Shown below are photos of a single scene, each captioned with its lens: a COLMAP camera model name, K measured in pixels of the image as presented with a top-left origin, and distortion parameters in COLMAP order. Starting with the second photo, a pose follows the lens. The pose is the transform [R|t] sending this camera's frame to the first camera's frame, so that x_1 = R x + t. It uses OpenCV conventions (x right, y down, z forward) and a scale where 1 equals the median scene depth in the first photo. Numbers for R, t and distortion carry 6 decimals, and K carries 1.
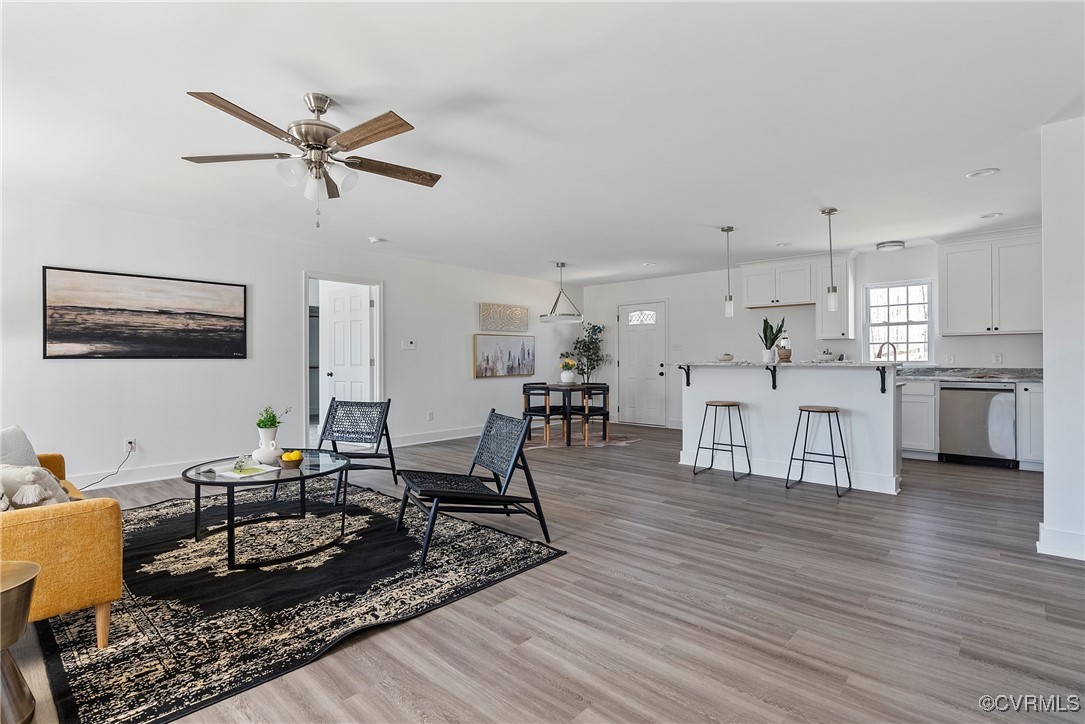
lens RADIAL K [[514.5, 0, 545.5], [0, 514.5, 359.7], [0, 0, 1]] dist [-0.021345, 0.006324]
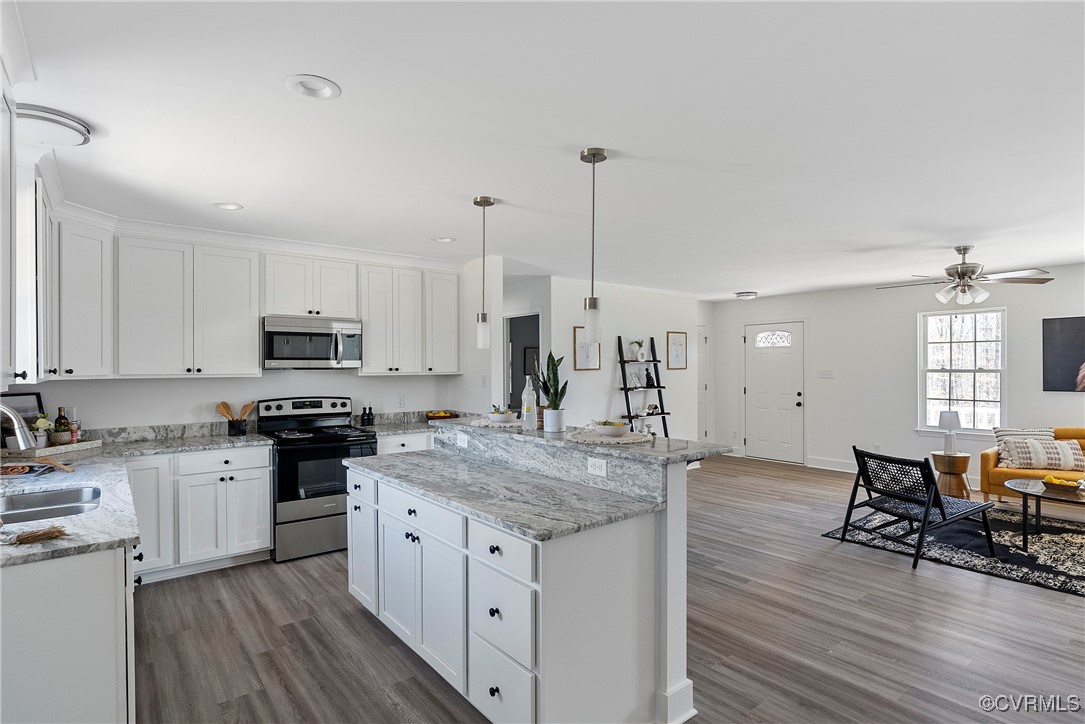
lens RADIAL K [[551.5, 0, 547.8], [0, 551.5, 369.1], [0, 0, 1]] dist [-0.022271, 0.004381]
pose [[-0.988524, 0.008664, 0.150817, 0.336399], [0.009505, 0.999943, 0.004855, -0.064192], [-0.150767, 0.006232, -0.988550, 1.561877]]
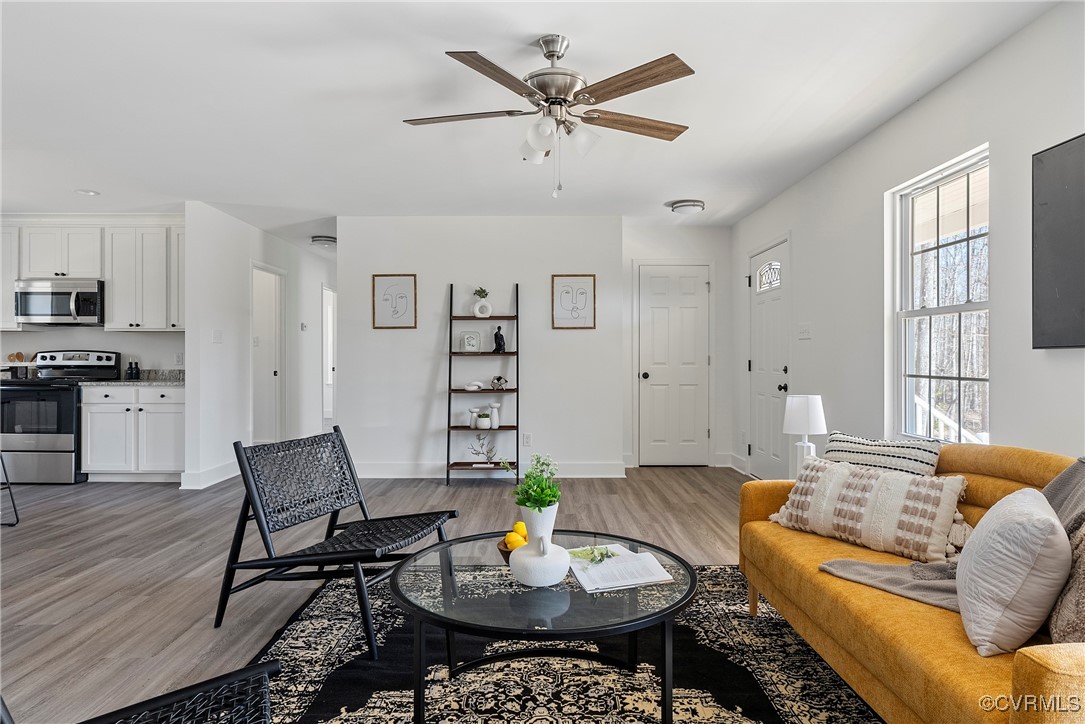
lens RADIAL K [[648.1, 0, 554.6], [0, 648.1, 355.0], [0, 0, 1]] dist [-0.006710, 0.003055]
pose [[-0.685983, 0.008685, 0.727566, -0.631241], [0.002924, 0.999954, -0.009180, 0.005622], [-0.727612, -0.004170, -0.685977, 0.897374]]
